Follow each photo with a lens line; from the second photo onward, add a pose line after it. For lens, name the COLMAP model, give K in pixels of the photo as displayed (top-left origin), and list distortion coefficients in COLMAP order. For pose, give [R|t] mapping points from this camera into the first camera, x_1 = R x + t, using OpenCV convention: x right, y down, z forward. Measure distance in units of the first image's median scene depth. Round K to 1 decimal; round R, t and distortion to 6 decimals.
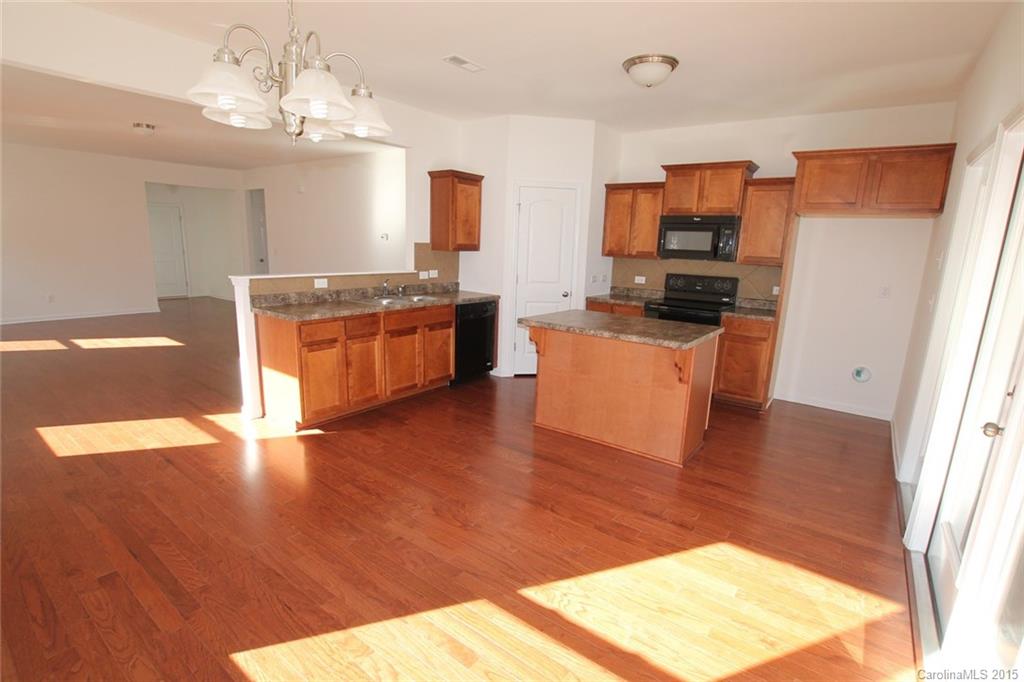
lens RADIAL K [[485.9, 0, 506.6], [0, 485.9, 344.9], [0, 0, 1]] dist [-0.033534, 0.001830]
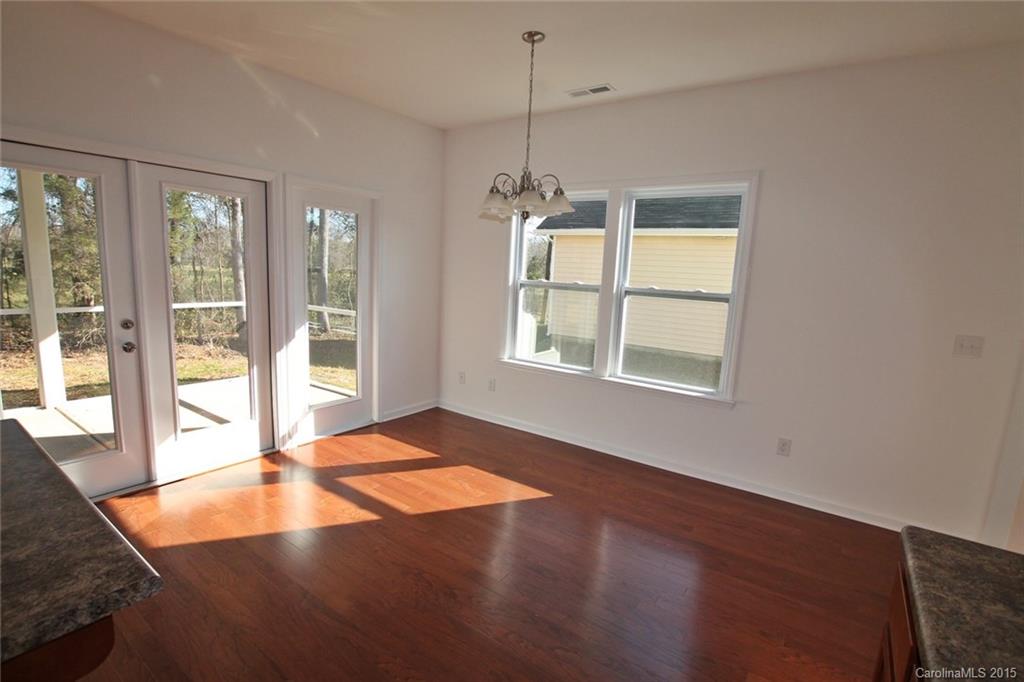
lens RADIAL K [[485.9, 0, 504.7], [0, 485.9, 346.8], [0, 0, 1]] dist [-0.033534, 0.001830]
pose [[-0.996661, -0.075263, -0.031671, -0.105102], [-0.081613, 0.930724, 0.356500, -0.192788], [0.002646, 0.357894, -0.933759, 0.894493]]
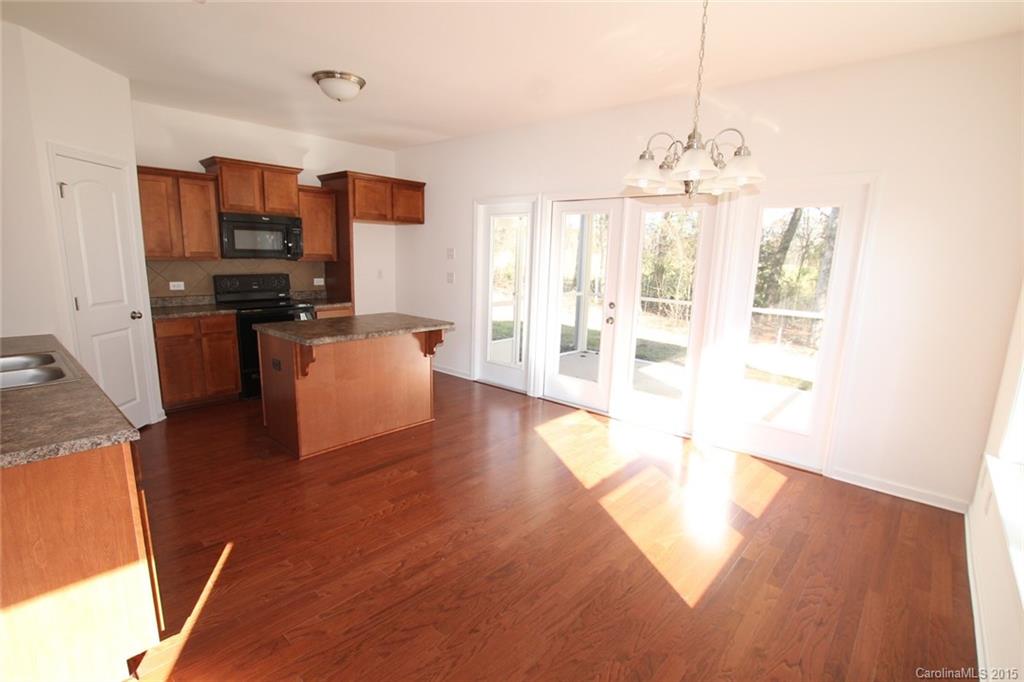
lens RADIAL K [[485.9, 0, 507.5], [0, 485.9, 343.7], [0, 0, 1]] dist [-0.033534, 0.001830]
pose [[0.091418, -0.212093, 0.972964, -0.588034], [0.178493, 0.964722, 0.193525, -0.113552], [-0.979685, 0.155976, 0.126050, 0.420480]]
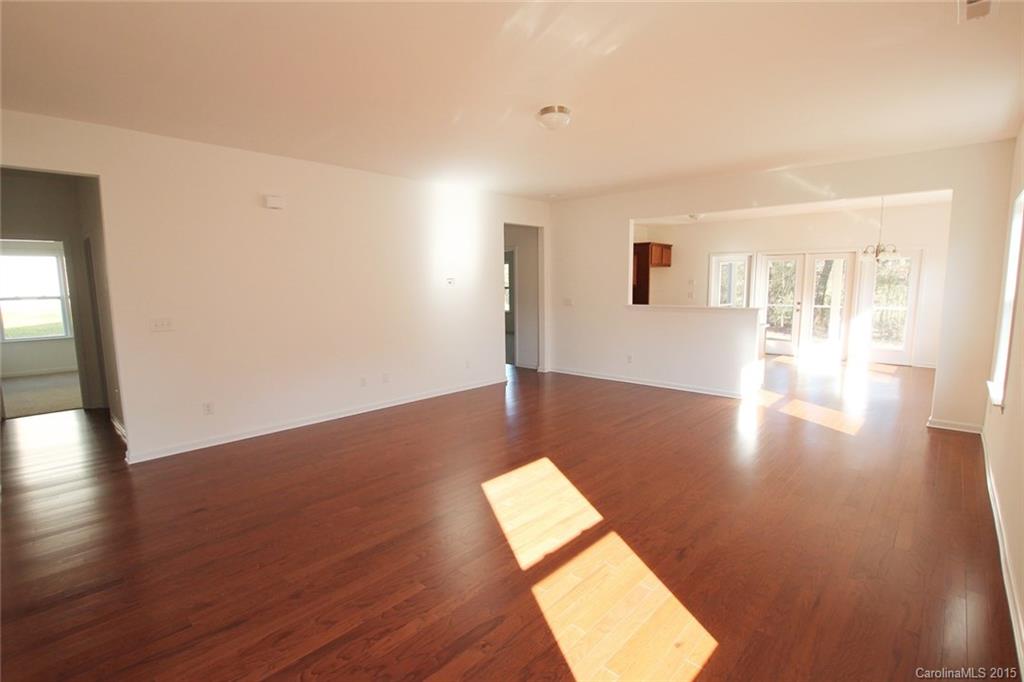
lens RADIAL K [[485.9, 0, 507.0], [0, 485.9, 342.1], [0, 0, 1]] dist [-0.033534, 0.001830]
pose [[0.099538, -0.161426, 0.981852, -1.705746], [0.218988, 0.966113, 0.136638, -0.342731], [-0.970637, 0.201413, 0.131516, 1.254507]]
